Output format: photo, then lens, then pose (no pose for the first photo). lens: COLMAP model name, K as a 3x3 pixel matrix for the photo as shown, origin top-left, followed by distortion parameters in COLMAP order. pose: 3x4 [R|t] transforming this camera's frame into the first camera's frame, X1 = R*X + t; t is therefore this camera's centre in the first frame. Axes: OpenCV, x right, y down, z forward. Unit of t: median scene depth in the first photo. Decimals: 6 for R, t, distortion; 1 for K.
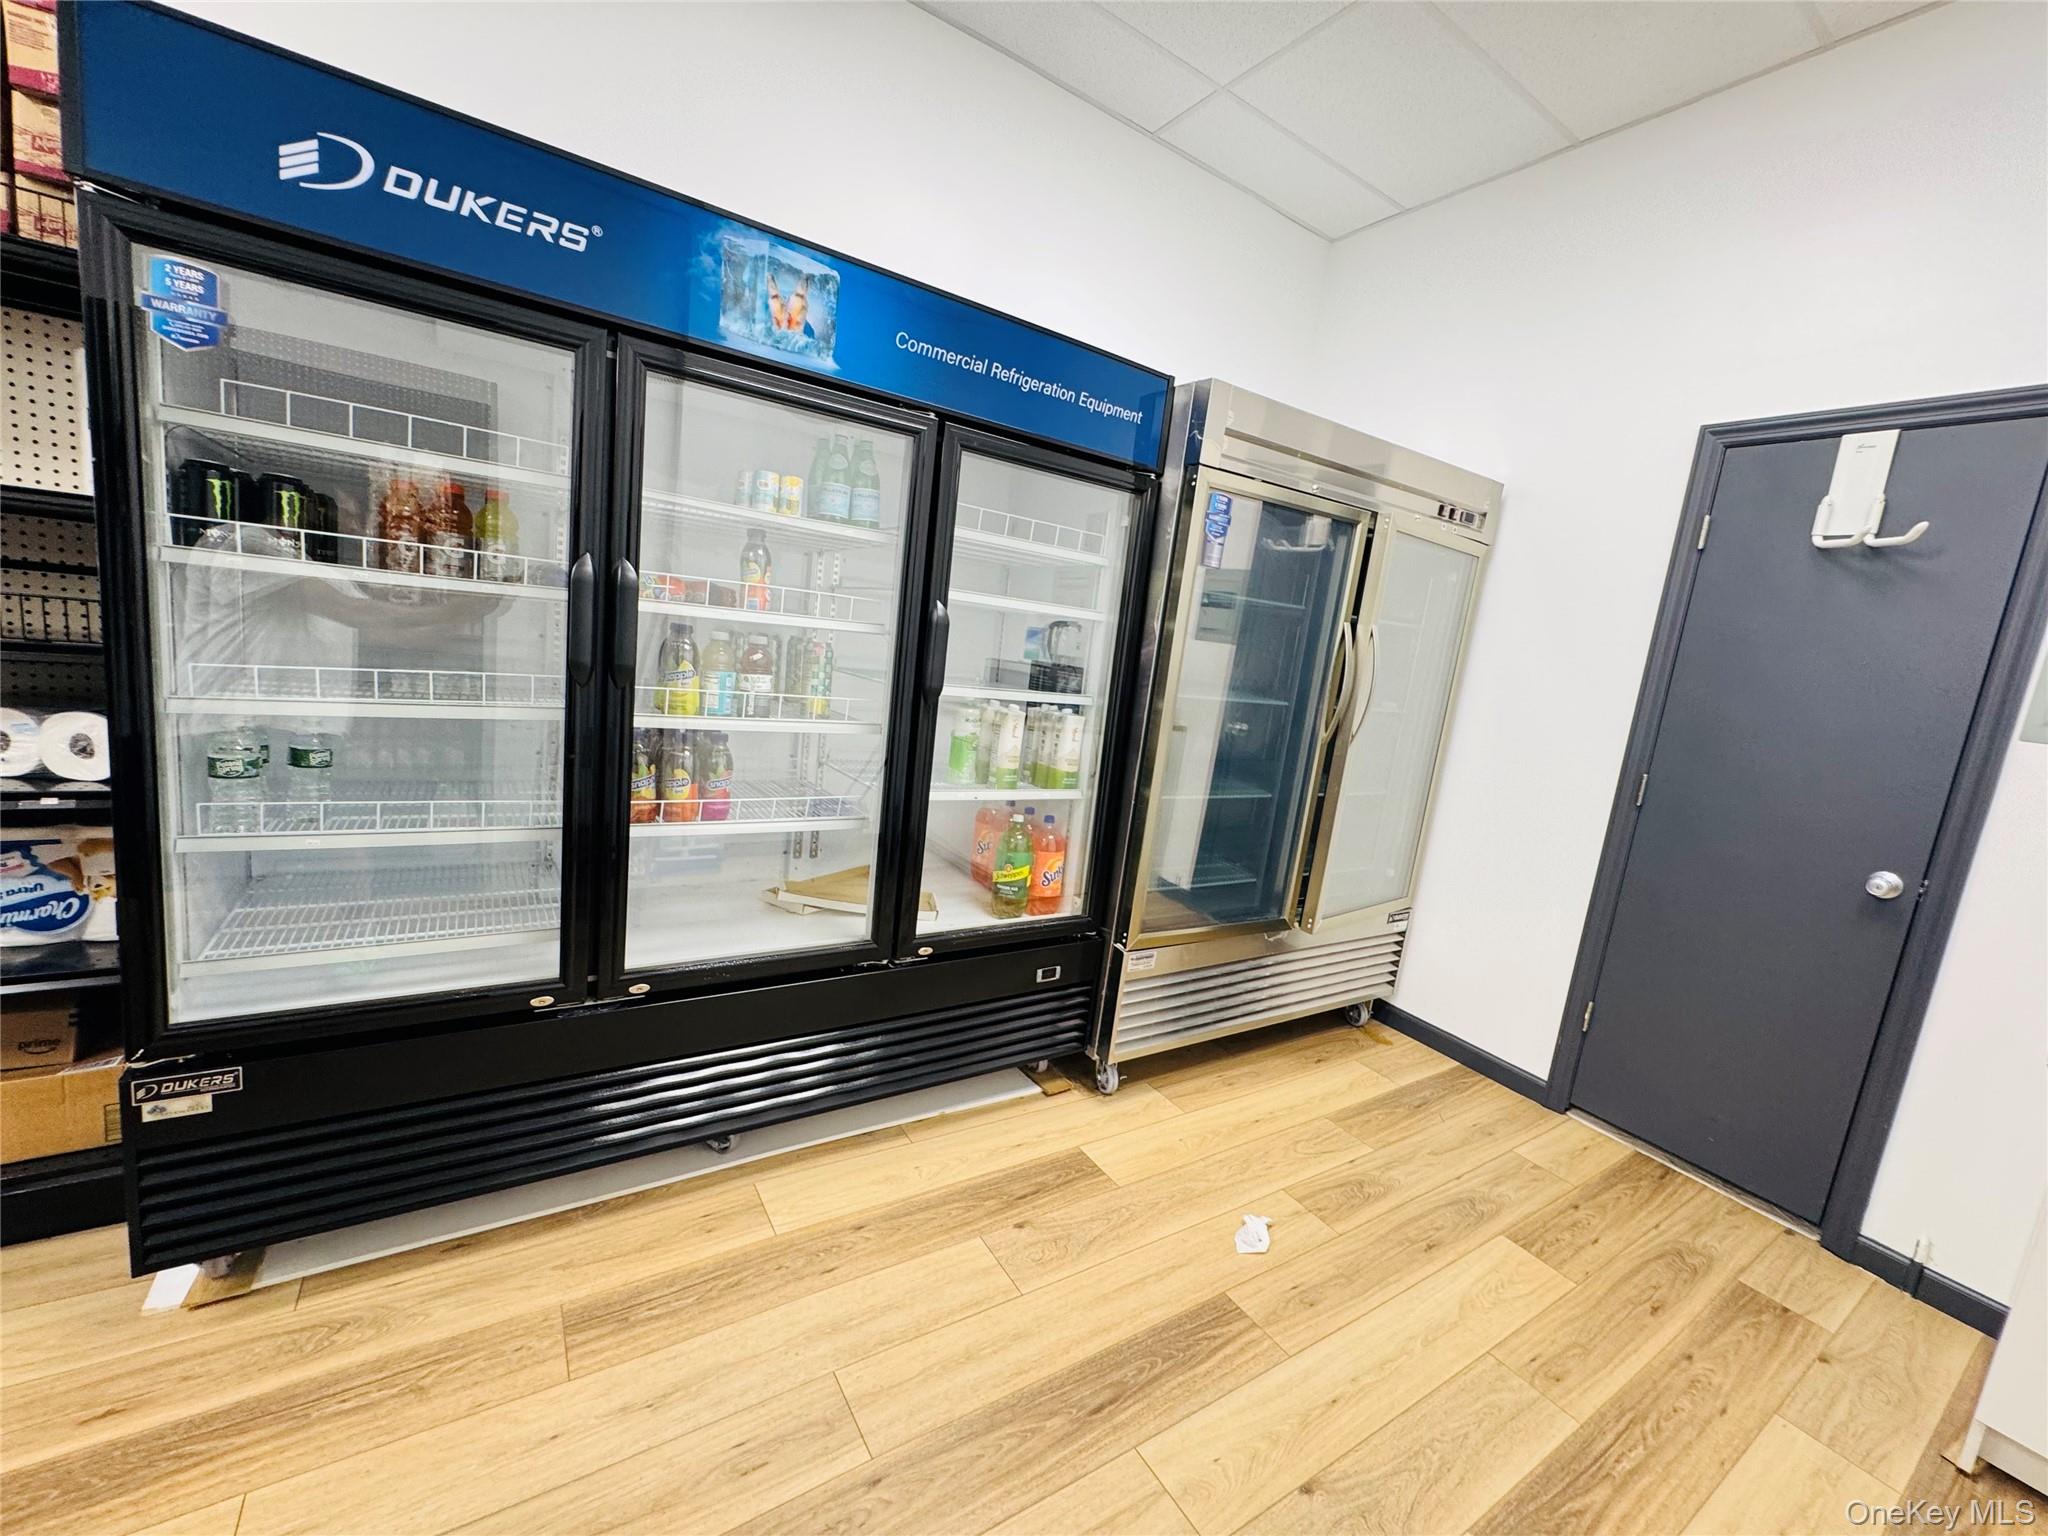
lens RADIAL K [[818.7, 0, 1024.7], [0, 818.7, 762.0], [0, 0, 1]] dist [-0.002211, -0.000362]
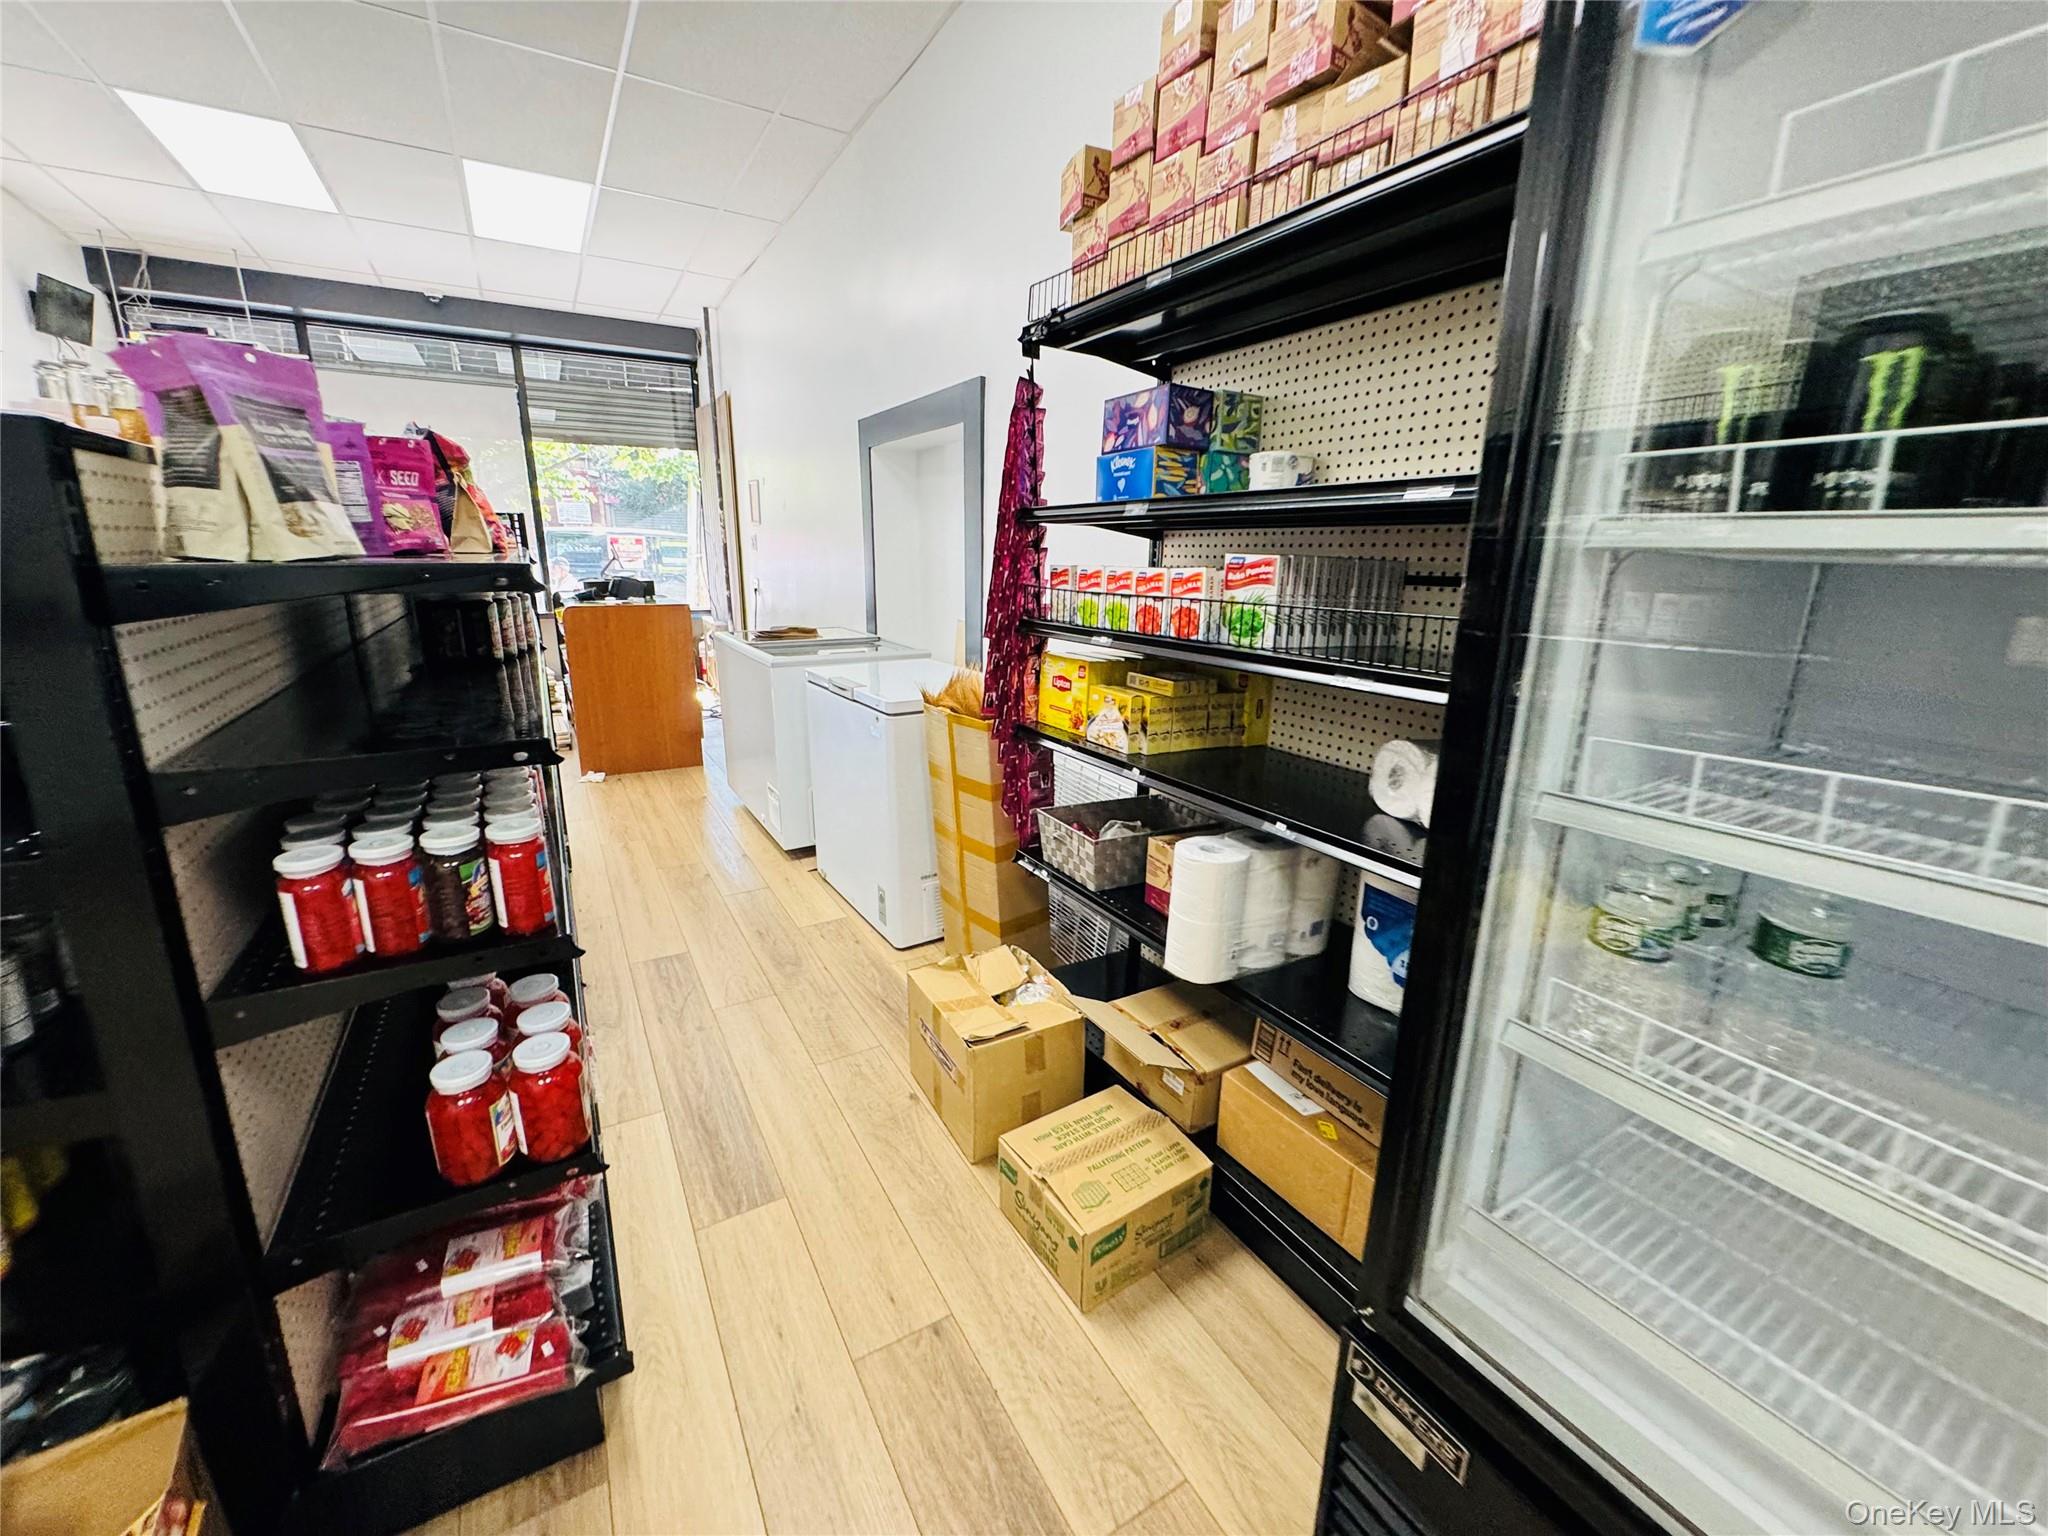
lens RADIAL K [[818.7, 0, 1021.6], [0, 818.7, 762.1], [0, 0, 1]] dist [-0.002211, -0.000362]
pose [[-0.045574, 0.135099, -0.989783, -0.271974], [-0.174091, 0.974577, 0.141039, -0.067333], [0.983675, 0.178740, -0.020896, 0.373307]]
